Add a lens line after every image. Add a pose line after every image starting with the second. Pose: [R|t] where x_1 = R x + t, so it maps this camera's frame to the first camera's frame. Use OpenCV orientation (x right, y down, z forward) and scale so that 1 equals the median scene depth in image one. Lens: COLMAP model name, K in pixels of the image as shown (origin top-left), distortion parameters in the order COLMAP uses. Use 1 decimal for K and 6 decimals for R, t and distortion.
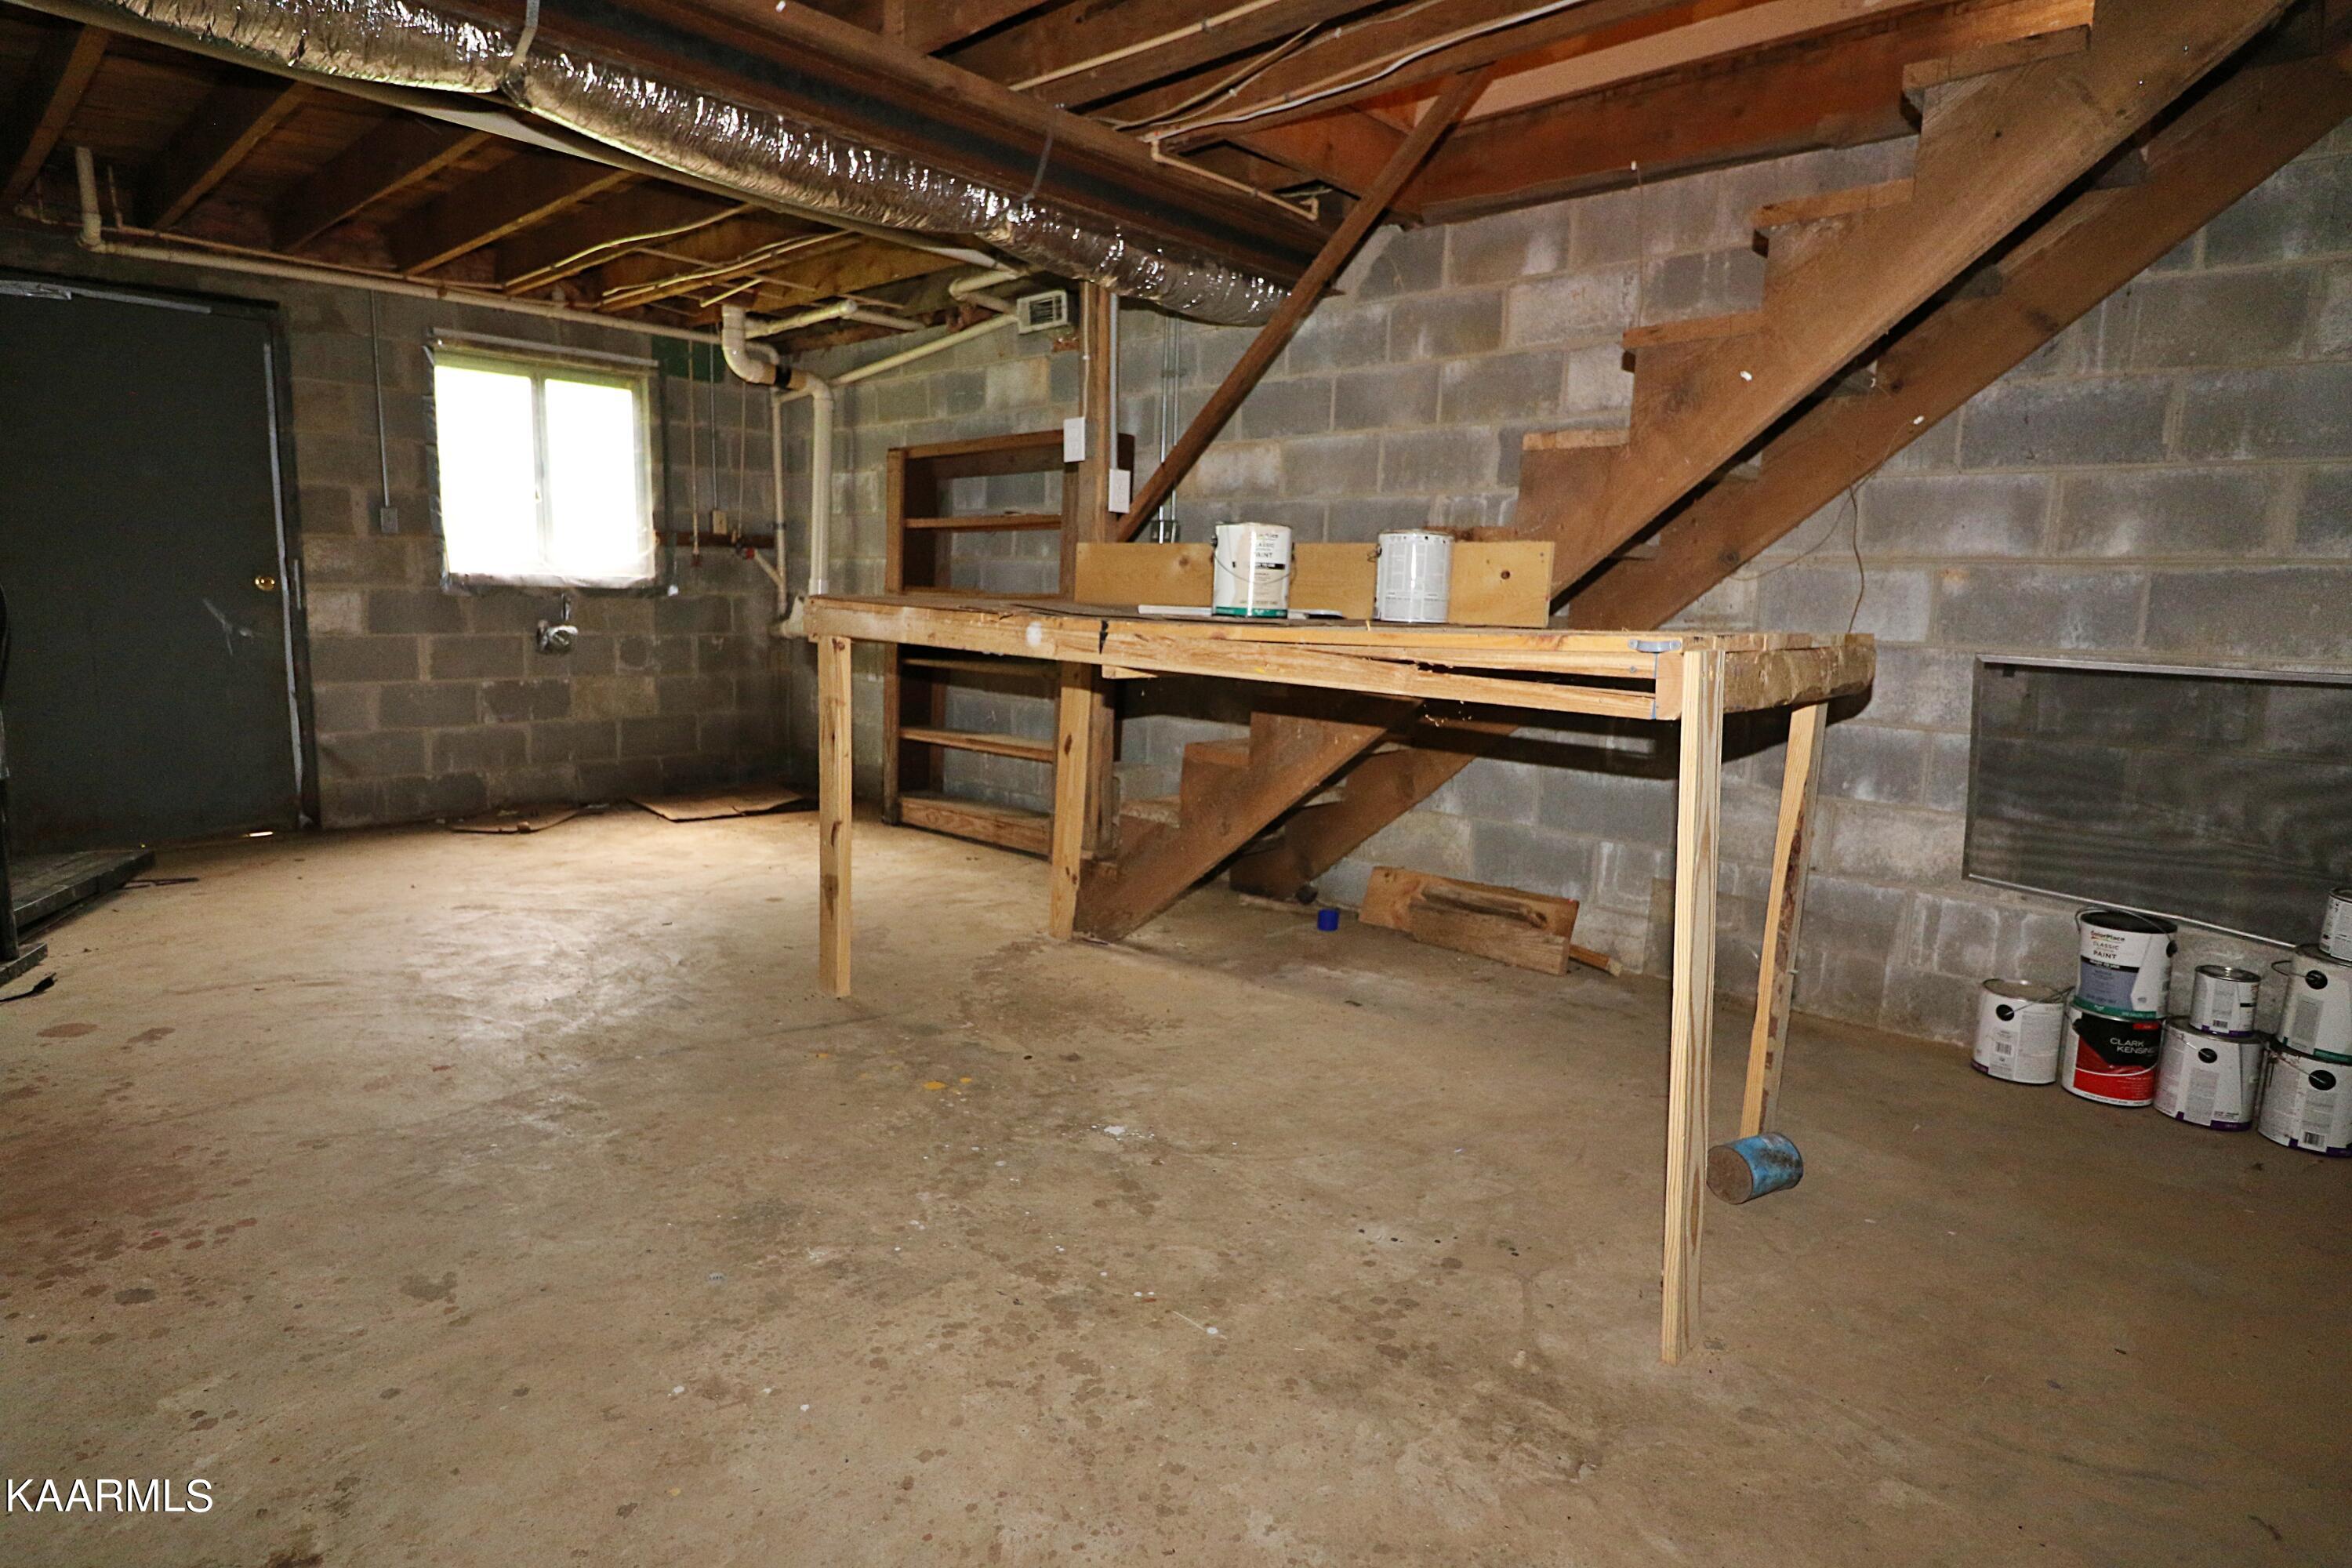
lens RADIAL K [[1248.3, 0, 1176.0], [0, 1248.3, 784.0], [0, 0, 1]] dist [0.000595, -0.000587]
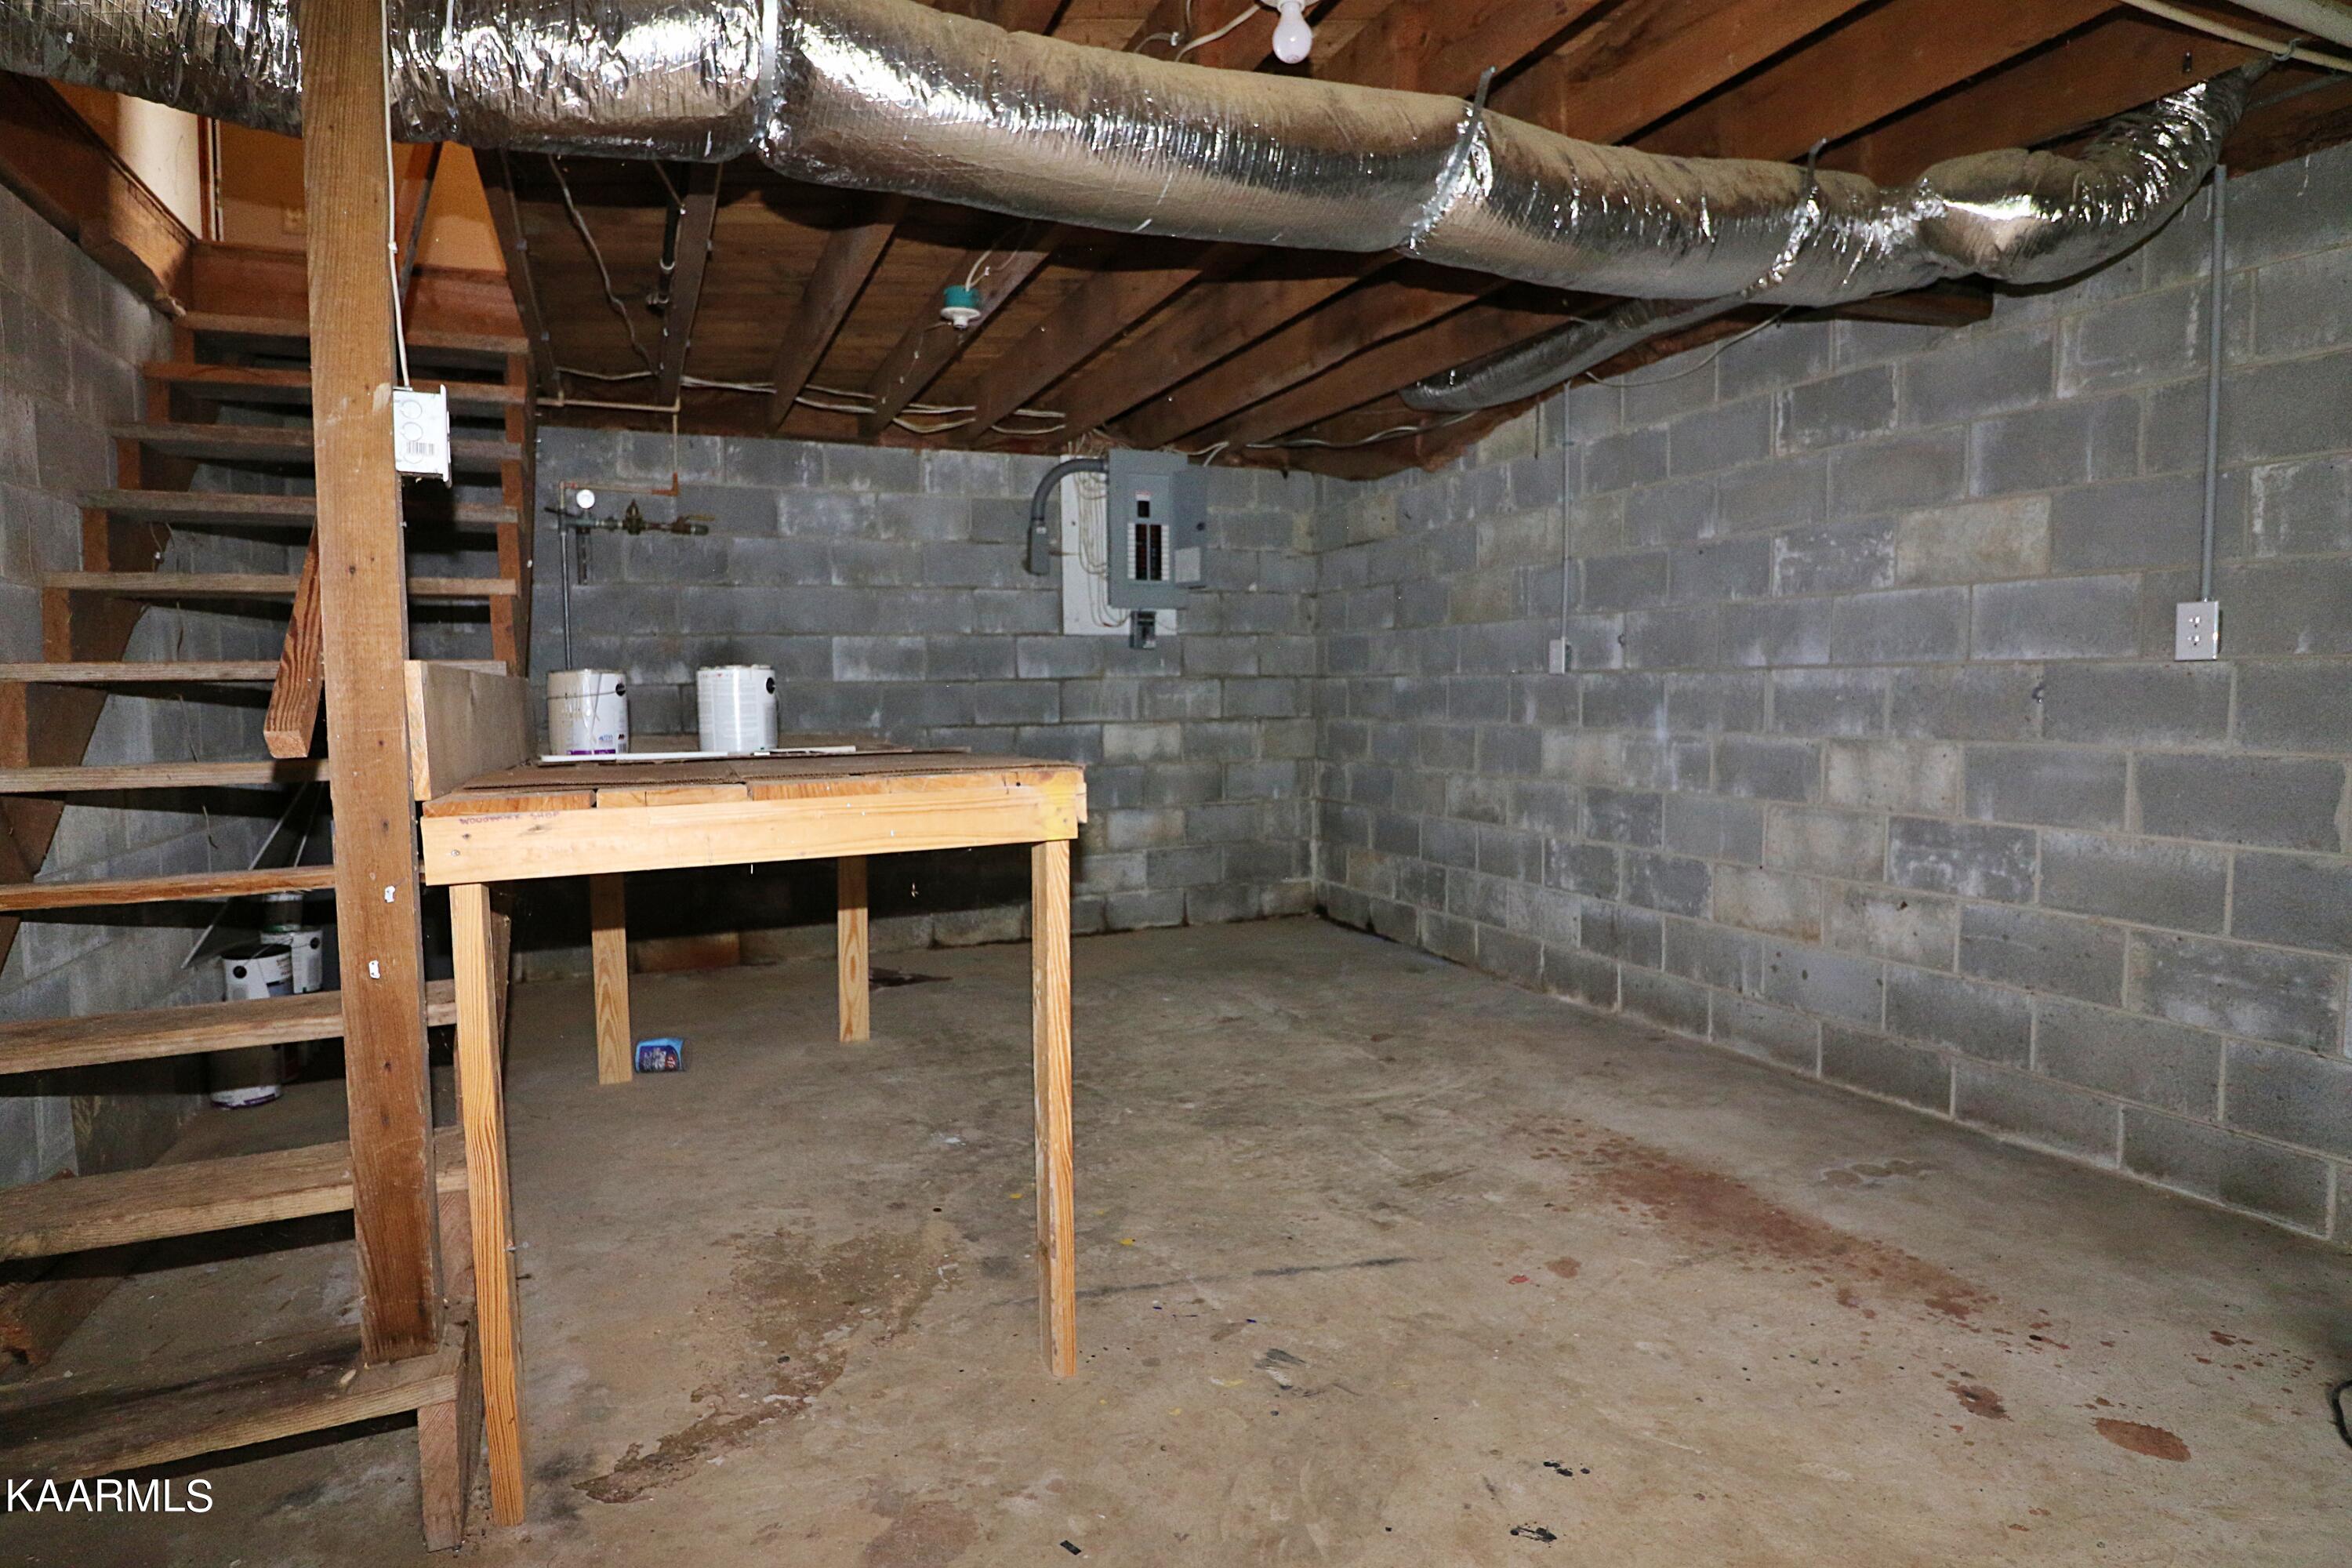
lens RADIAL K [[1248.3, 0, 1176.0], [0, 1248.3, 784.0], [0, 0, 1]] dist [0.000595, -0.000587]
pose [[-0.911429, -0.049233, 0.408500, -0.790187], [0.047770, 0.973440, 0.223902, -0.370021], [-0.408674, 0.223585, -0.884870, 2.019737]]
